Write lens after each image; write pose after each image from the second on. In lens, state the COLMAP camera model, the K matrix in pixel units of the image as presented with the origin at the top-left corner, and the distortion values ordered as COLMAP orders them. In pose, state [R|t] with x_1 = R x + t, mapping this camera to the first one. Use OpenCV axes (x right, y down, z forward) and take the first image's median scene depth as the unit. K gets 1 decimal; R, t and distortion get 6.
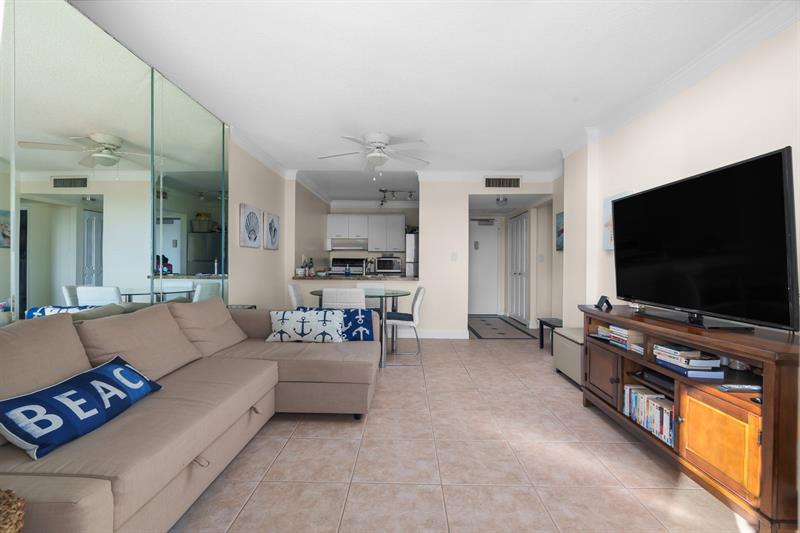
lens RADIAL K [[361.7, 0, 399.5], [0, 361.7, 263.9], [0, 0, 1]] dist [-0.004907, 0.001161]
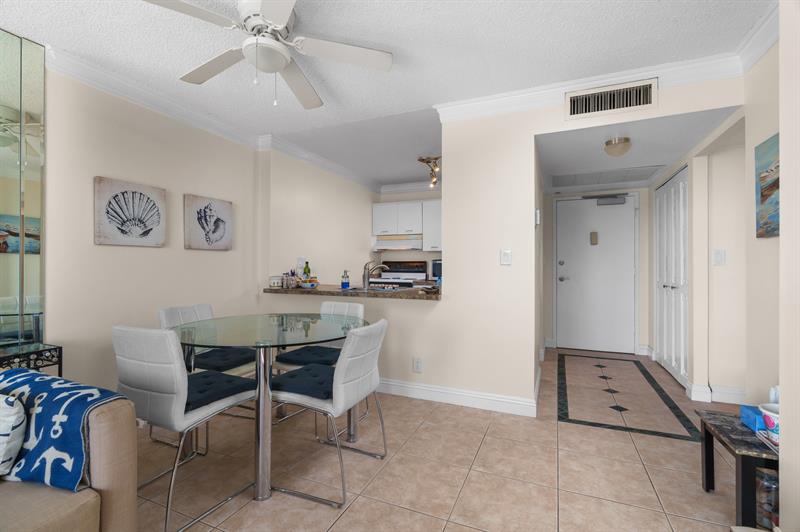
lens RADIAL K [[361.7, 0, 398.1], [0, 361.7, 265.0], [0, 0, 1]] dist [-0.004907, 0.001161]
pose [[0.923946, -0.007965, -0.382441, 0.207756], [0.005910, 0.999961, -0.006548, -0.005085], [0.382478, 0.003790, 0.923957, 0.453626]]
